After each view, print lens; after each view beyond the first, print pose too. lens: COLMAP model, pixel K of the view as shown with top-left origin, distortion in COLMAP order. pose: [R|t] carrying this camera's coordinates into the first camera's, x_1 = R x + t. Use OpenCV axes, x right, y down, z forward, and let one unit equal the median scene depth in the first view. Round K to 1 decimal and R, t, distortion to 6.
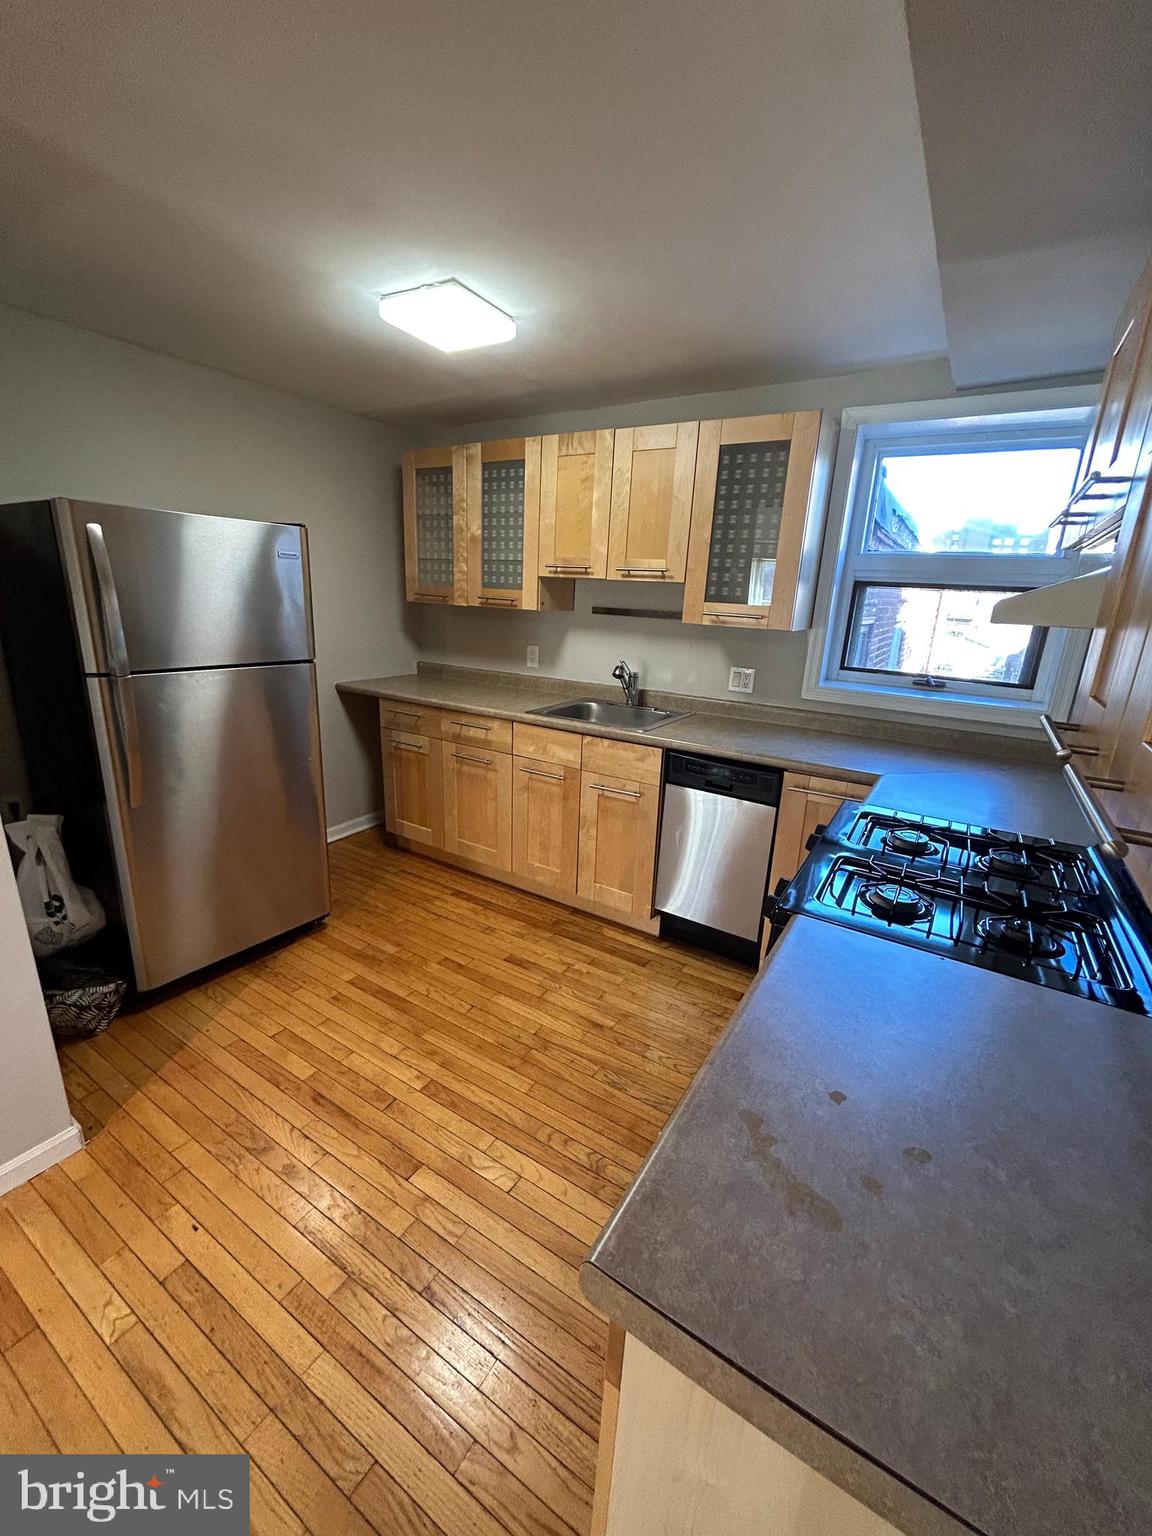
lens RADIAL K [[617.2, 0, 578.5], [0, 617.2, 770.3], [0, 0, 1]] dist [-0.004403, 0.001270]
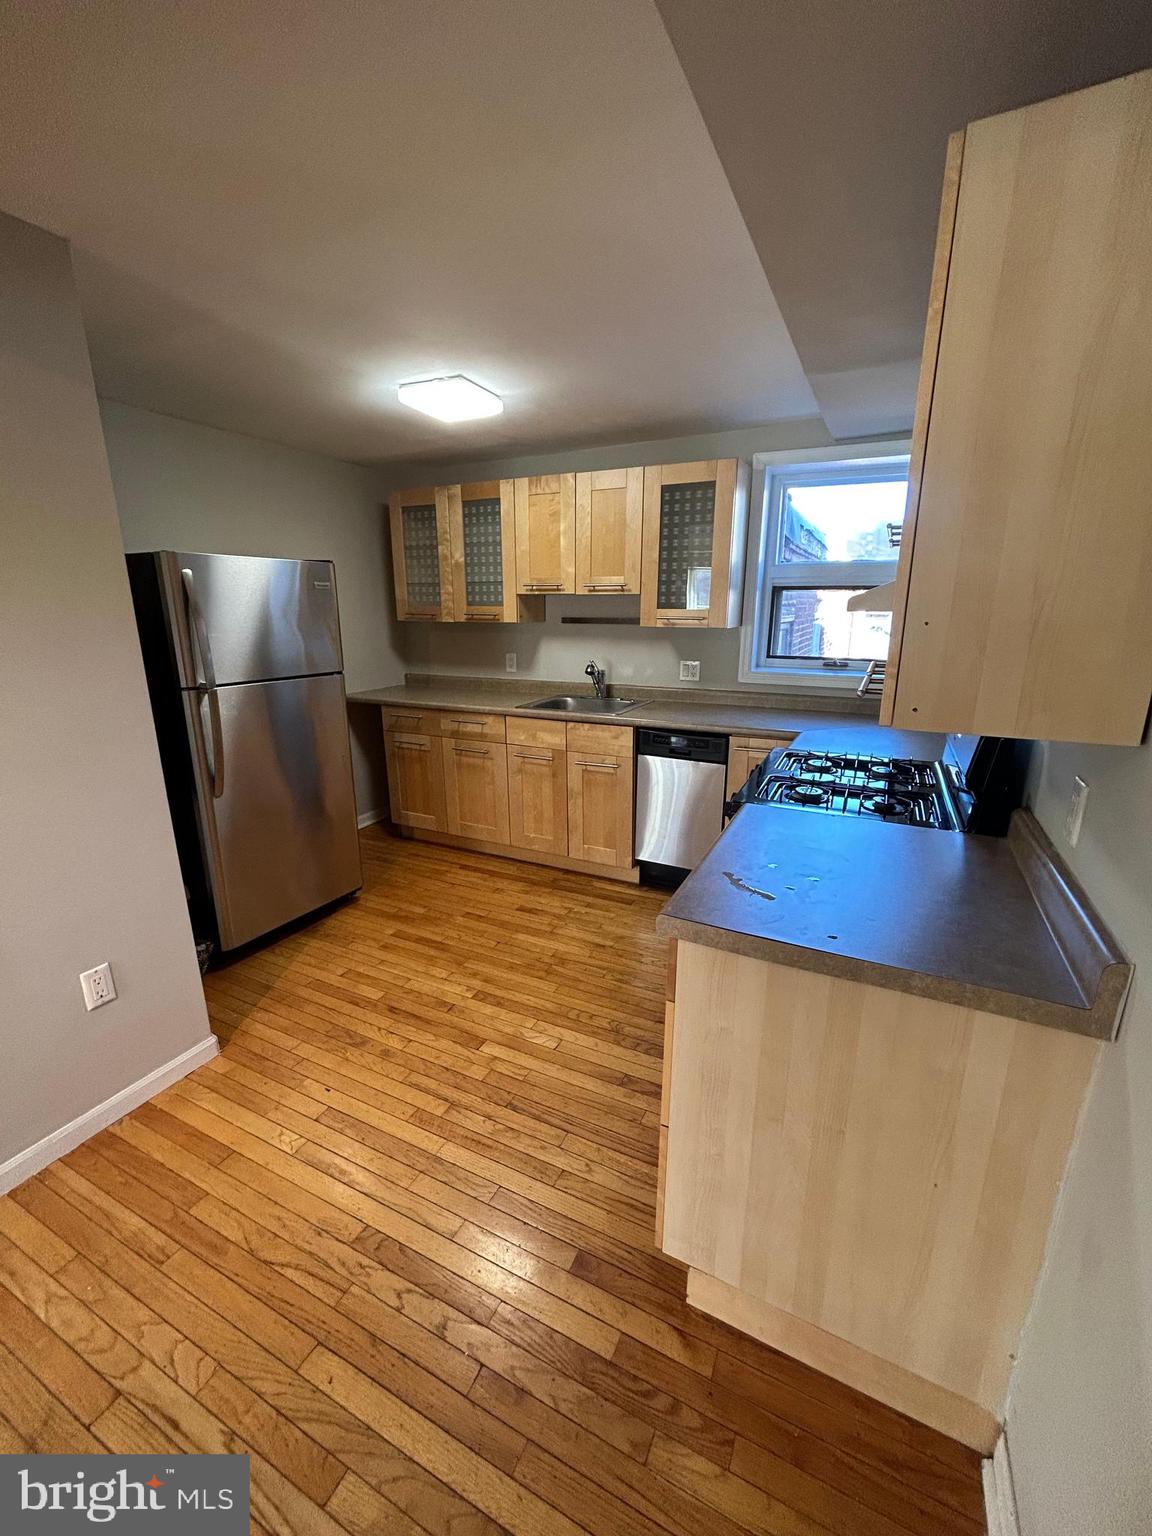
lens RADIAL K [[617.2, 0, 579.1], [0, 617.2, 771.4], [0, 0, 1]] dist [-0.004403, 0.001270]
pose [[0.993942, -0.069186, 0.085392, -0.080459], [0.070669, 0.997395, -0.014473, 0.060918], [-0.084168, 0.020420, 0.996242, -0.218365]]
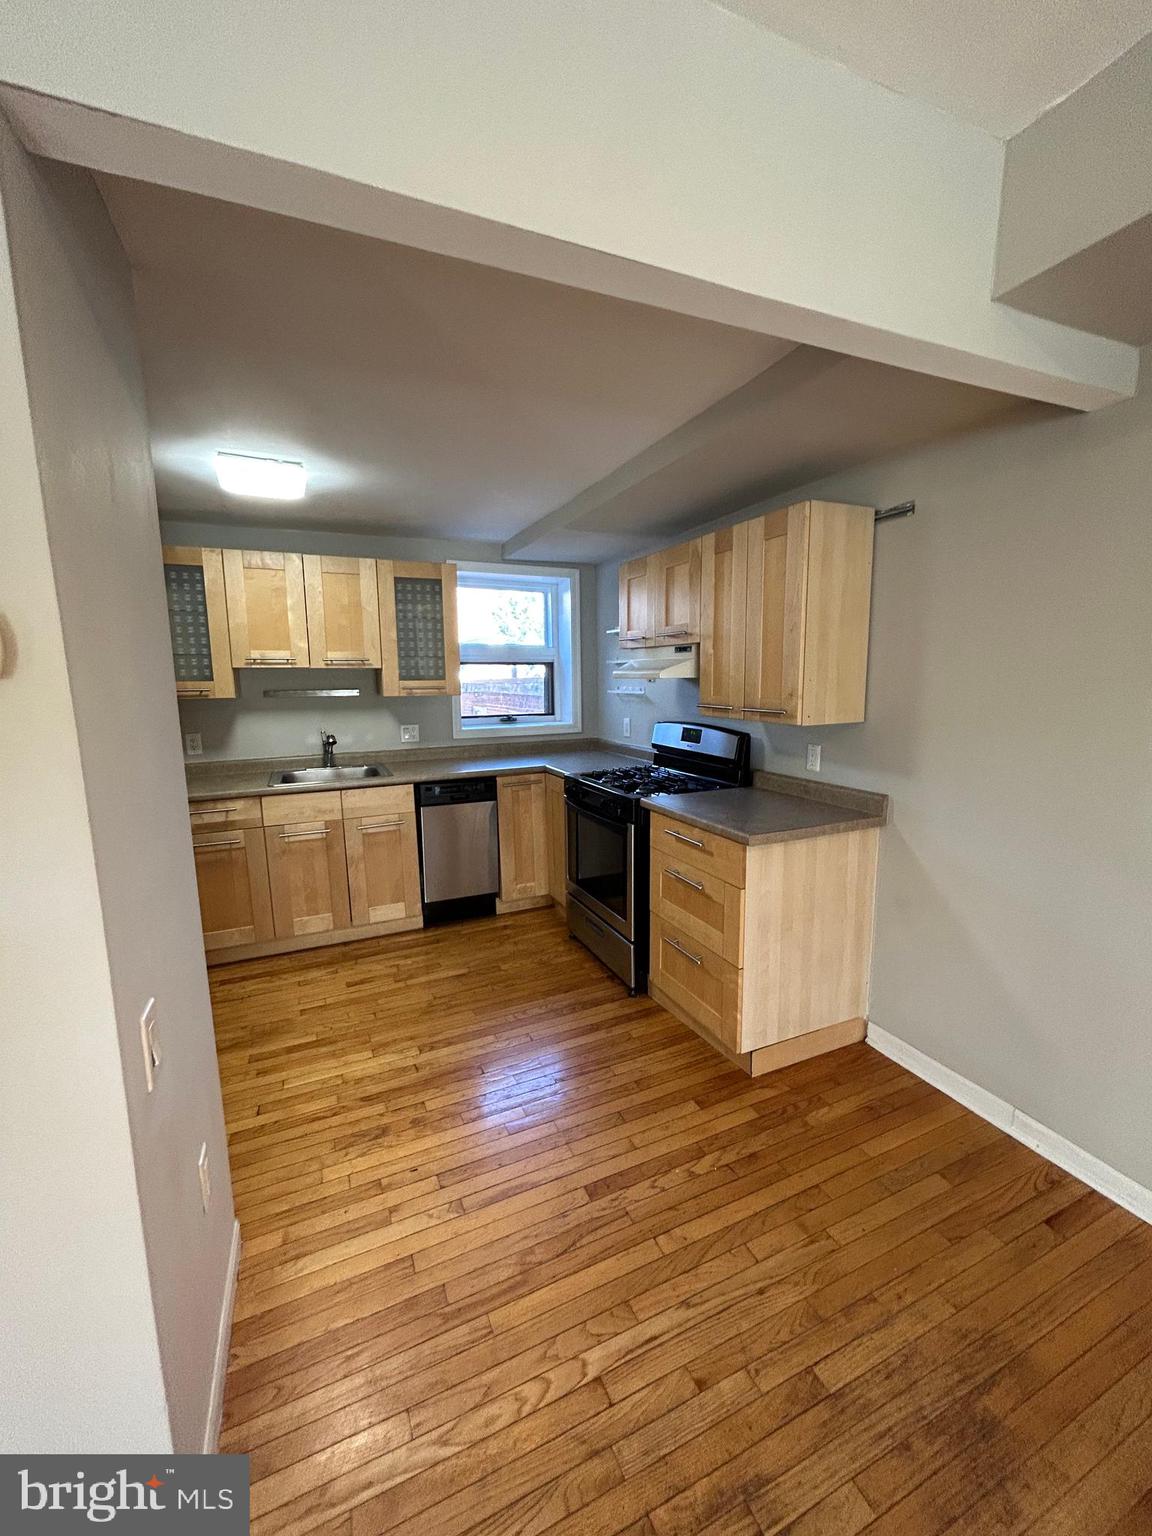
lens RADIAL K [[617.2, 0, 578.6], [0, 617.2, 770.7], [0, 0, 1]] dist [-0.004403, 0.001270]
pose [[0.552819, -0.180343, 0.813552, -0.739188], [0.268236, 0.962849, 0.031168, -0.006196], [-0.788949, 0.200994, 0.580656, -0.104305]]
